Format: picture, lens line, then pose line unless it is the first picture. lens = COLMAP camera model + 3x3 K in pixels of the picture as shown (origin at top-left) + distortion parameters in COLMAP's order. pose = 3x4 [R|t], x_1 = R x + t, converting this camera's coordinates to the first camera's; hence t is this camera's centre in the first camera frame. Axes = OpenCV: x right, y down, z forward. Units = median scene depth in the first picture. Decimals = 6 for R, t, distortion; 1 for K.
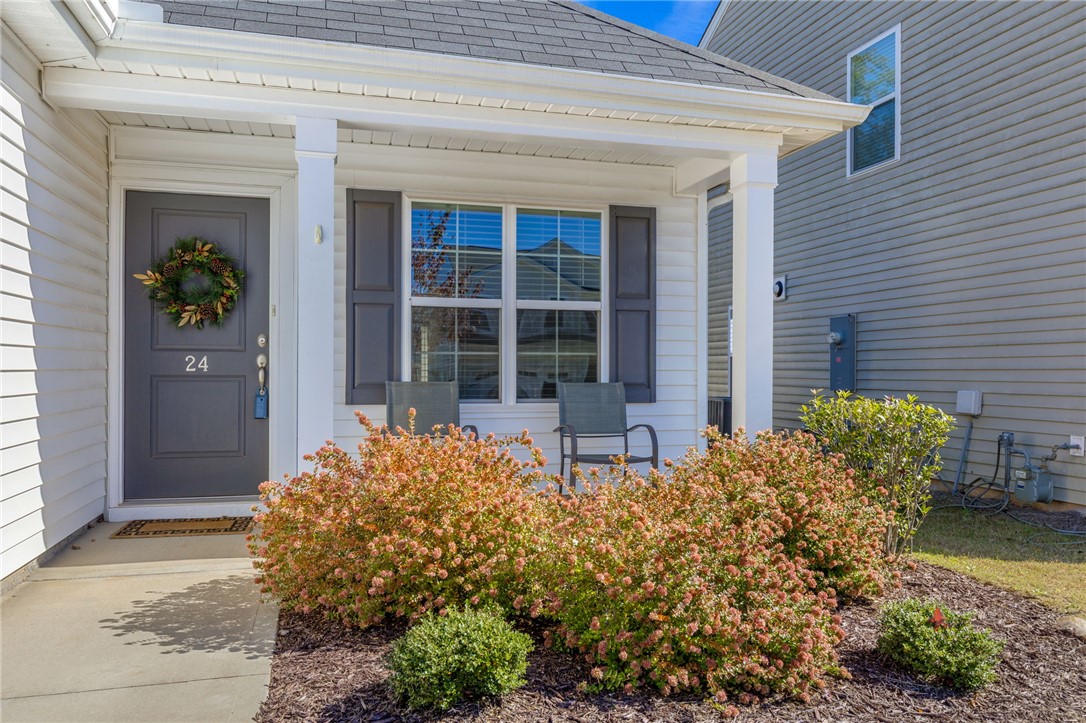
lens RADIAL K [[758.9, 0, 542.9], [0, 758.9, 364.6], [0, 0, 1]] dist [0.012428, 0.000673]
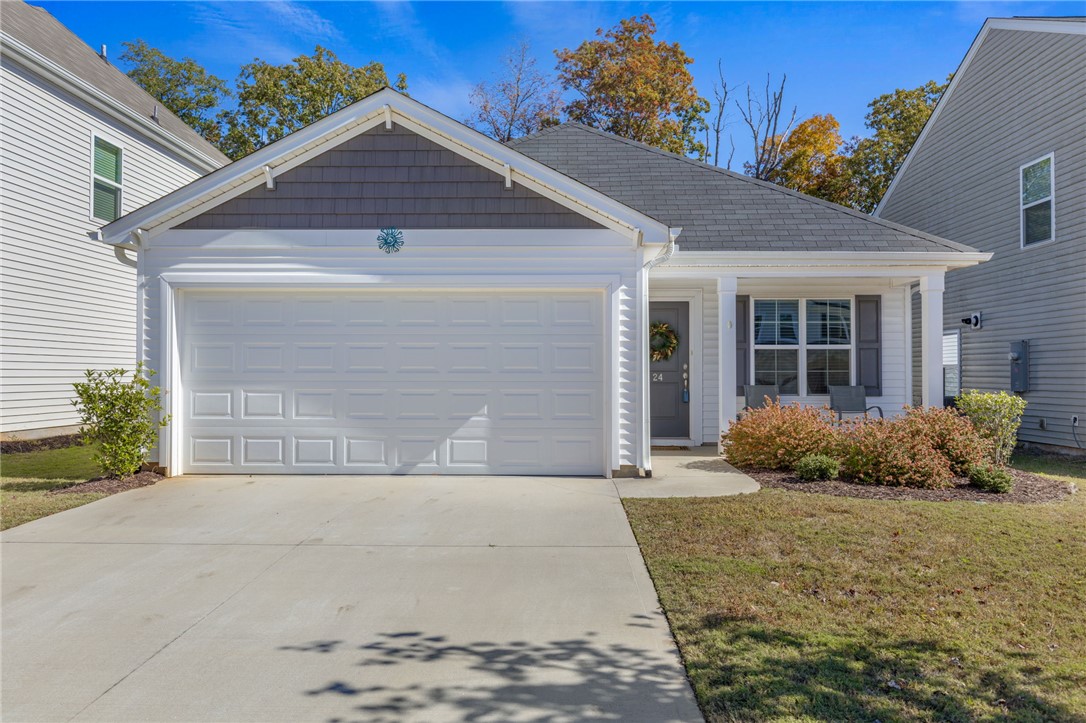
lens RADIAL K [[758.9, 0, 541.3], [0, 758.9, 358.8], [0, 0, 1]] dist [0.012428, 0.000673]
pose [[0.961390, -0.009608, -0.275022, -0.154774], [0.006429, 0.999902, -0.012459, -0.026928], [0.275115, 0.010210, 0.961357, -1.123325]]
